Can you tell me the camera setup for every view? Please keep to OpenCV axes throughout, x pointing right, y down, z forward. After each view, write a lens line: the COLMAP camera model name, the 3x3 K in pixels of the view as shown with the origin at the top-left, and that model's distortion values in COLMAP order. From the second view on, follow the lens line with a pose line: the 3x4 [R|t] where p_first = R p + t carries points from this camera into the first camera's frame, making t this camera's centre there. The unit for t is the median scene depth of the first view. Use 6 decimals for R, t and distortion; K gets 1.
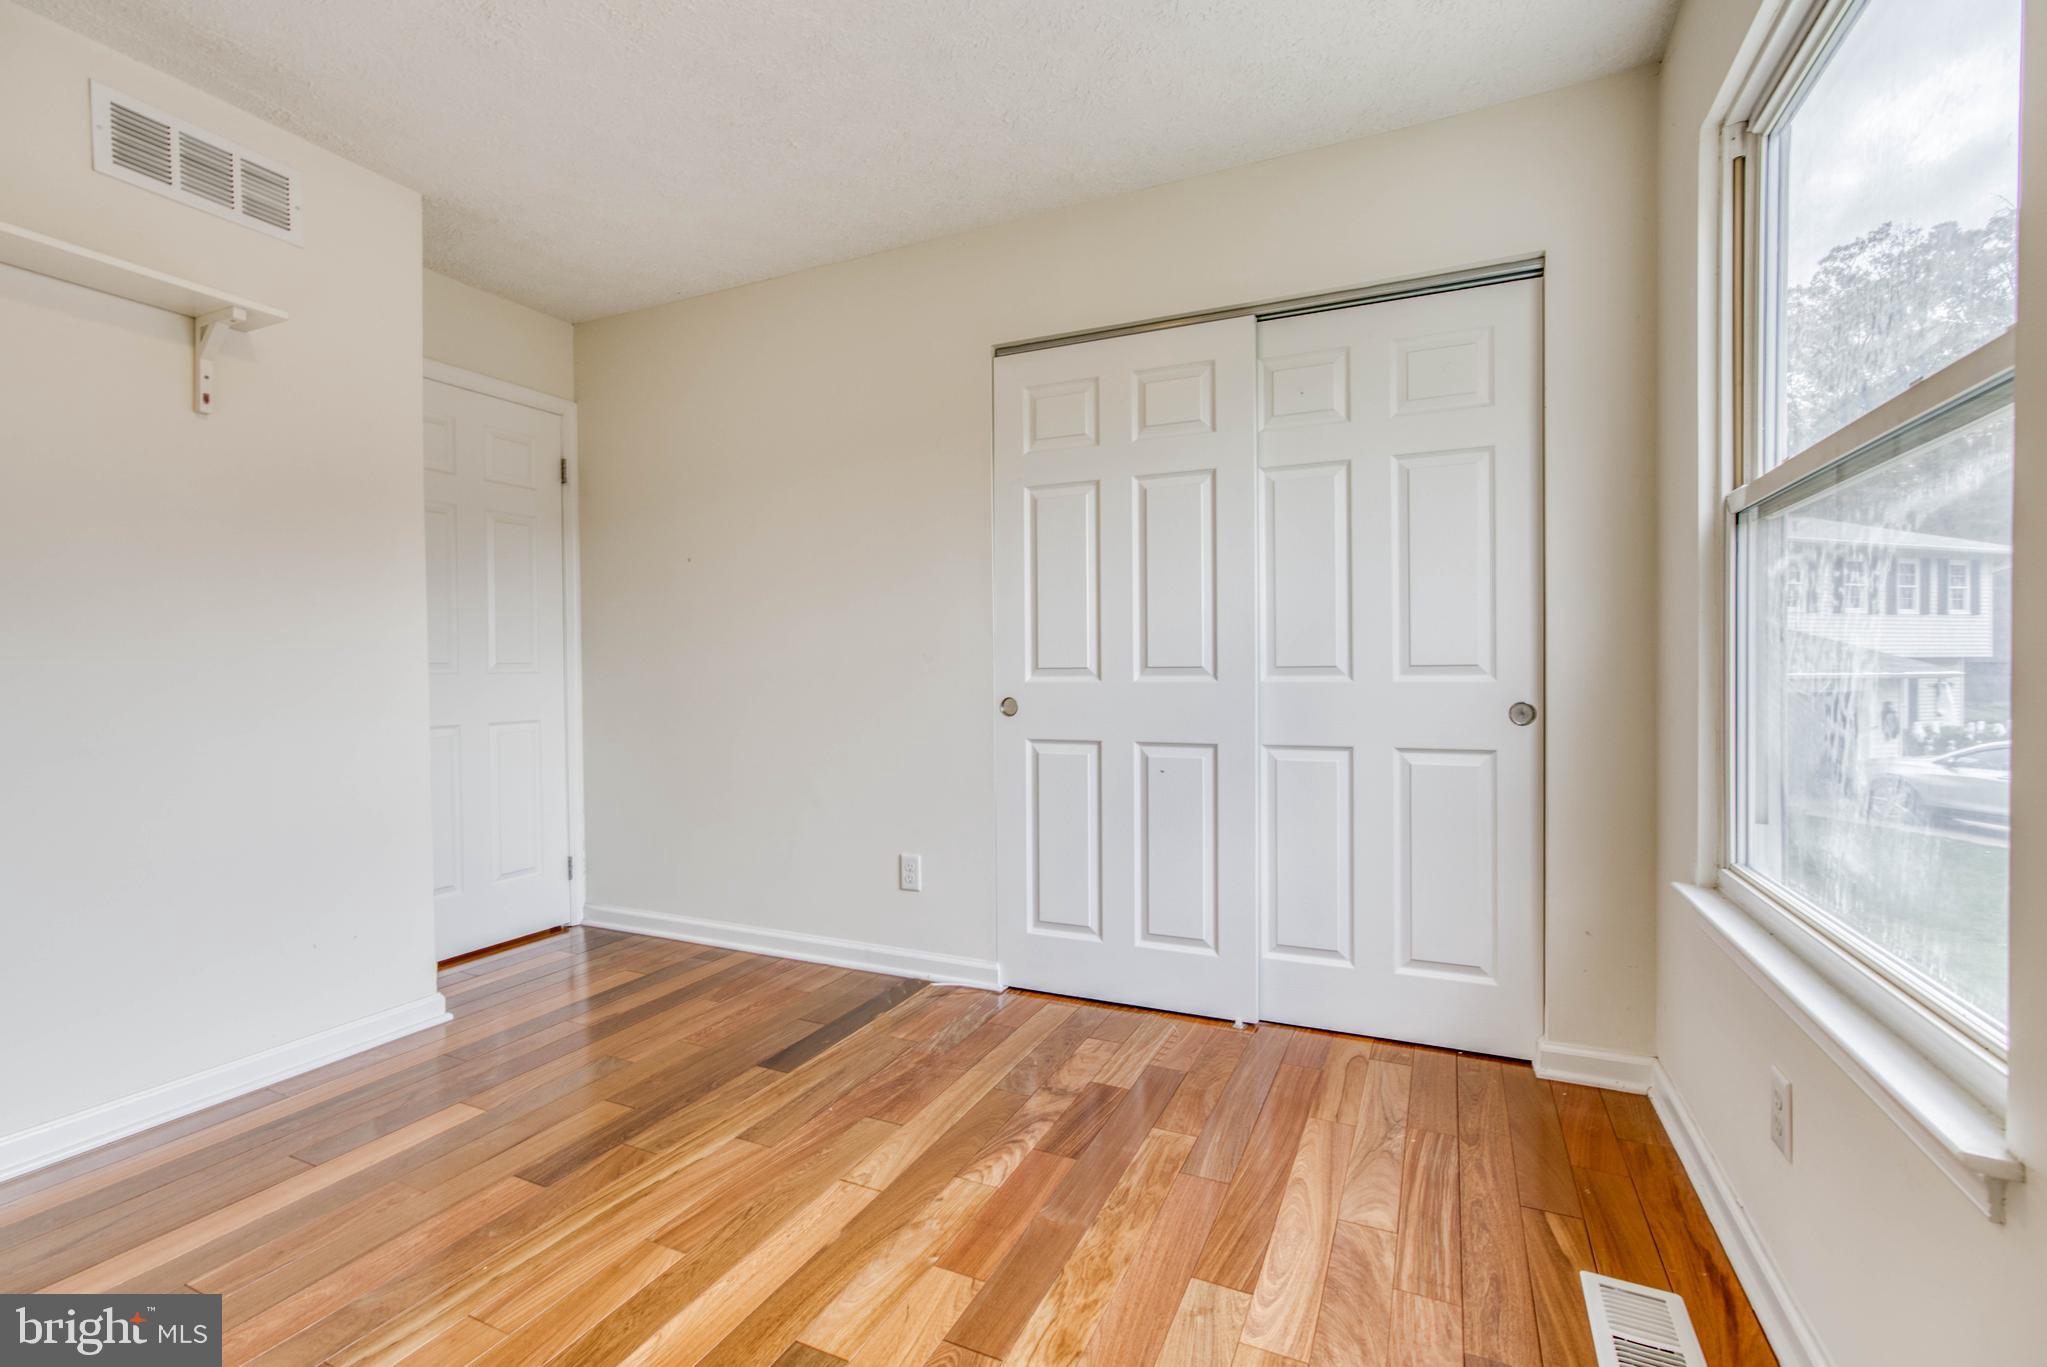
lens RADIAL K [[917.0, 0, 1004.2], [0, 917.0, 681.1], [0, 0, 1]] dist [-0.019960, 0.018338]
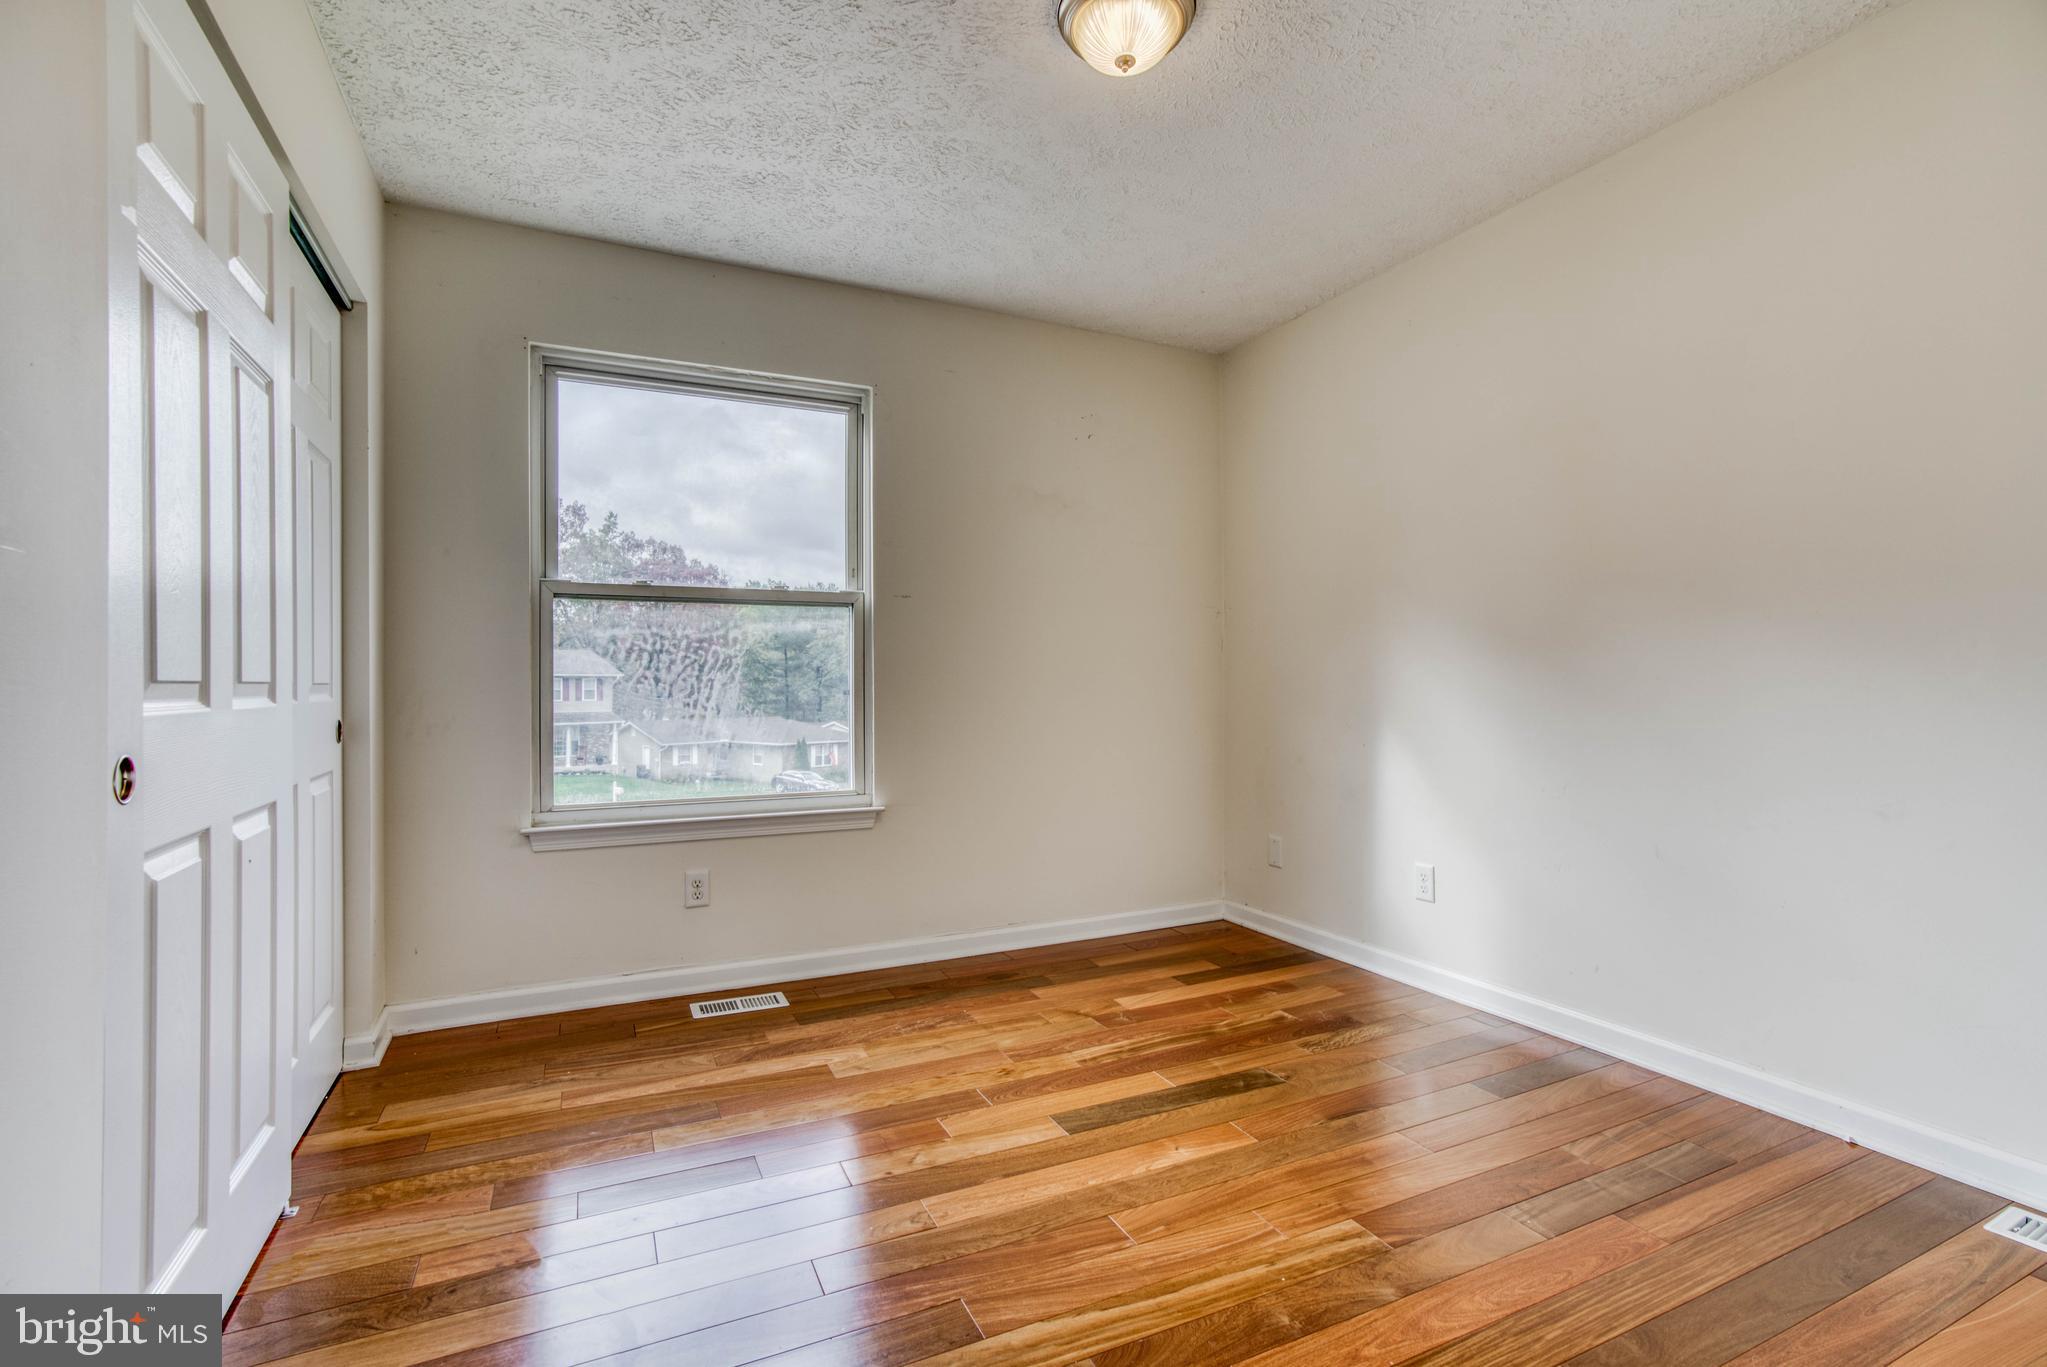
lens RADIAL K [[917.0, 0, 1004.2], [0, 917.0, 681.1], [0, 0, 1]] dist [-0.019960, 0.018338]
pose [[-0.774818, 0.009740, 0.632110, -0.920419], [0.016450, 0.999853, 0.004757, -0.017208], [-0.631971, 0.014084, -0.774864, 1.858315]]
